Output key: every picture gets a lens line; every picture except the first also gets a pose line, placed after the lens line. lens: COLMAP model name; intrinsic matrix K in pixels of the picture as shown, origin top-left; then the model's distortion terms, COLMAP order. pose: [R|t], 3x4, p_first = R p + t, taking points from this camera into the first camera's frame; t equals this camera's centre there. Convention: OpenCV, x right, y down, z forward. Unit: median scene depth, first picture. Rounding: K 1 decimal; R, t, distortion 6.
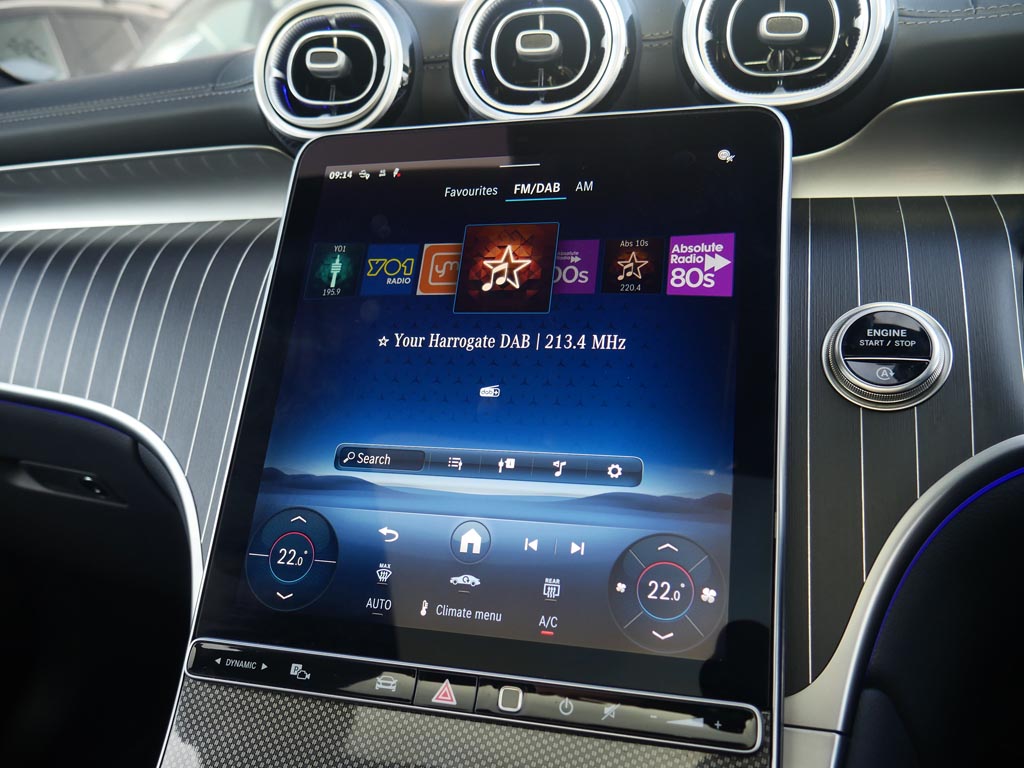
lens RADIAL K [[901.6, 0, 512.0], [0, 901.6, 384.0], [0, 0, 1]] dist [-0.004117, -0.002156]
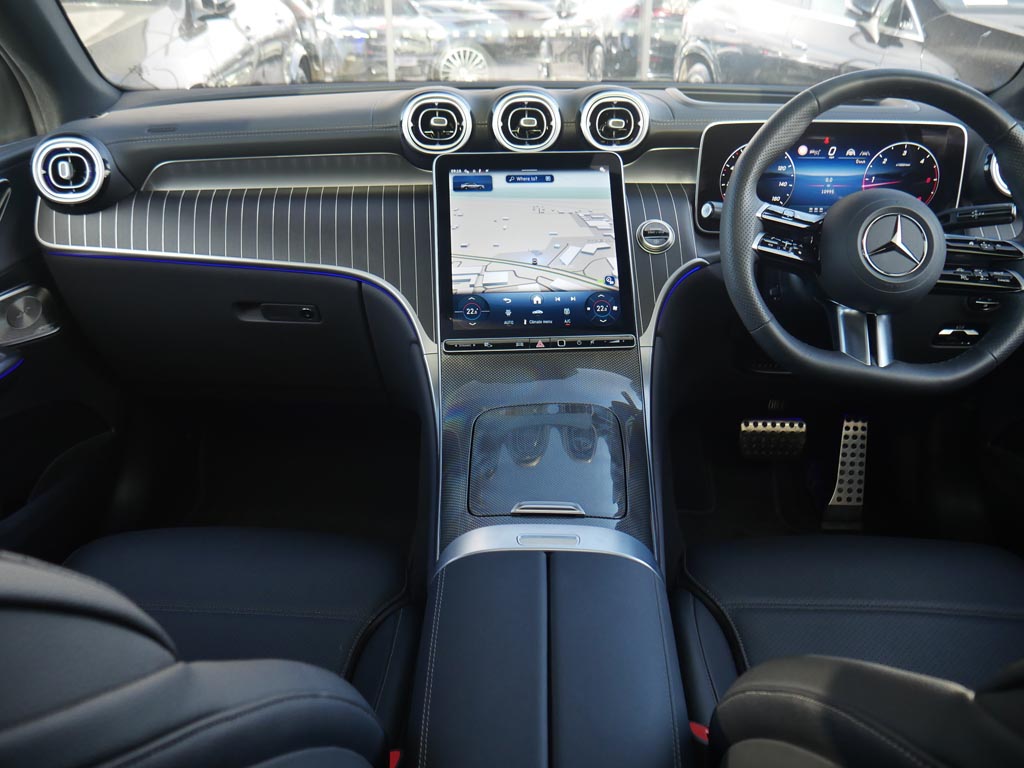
lens RADIAL K [[901.6, 0, 512.0], [0, 901.6, 384.0], [0, 0, 1]] dist [-0.004117, -0.002156]
pose [[0.934129, -0.068776, 0.350247, -1.108472], [0.046336, 0.996323, 0.072061, 0.215933], [-0.353916, -0.051085, 0.933881, -1.662538]]
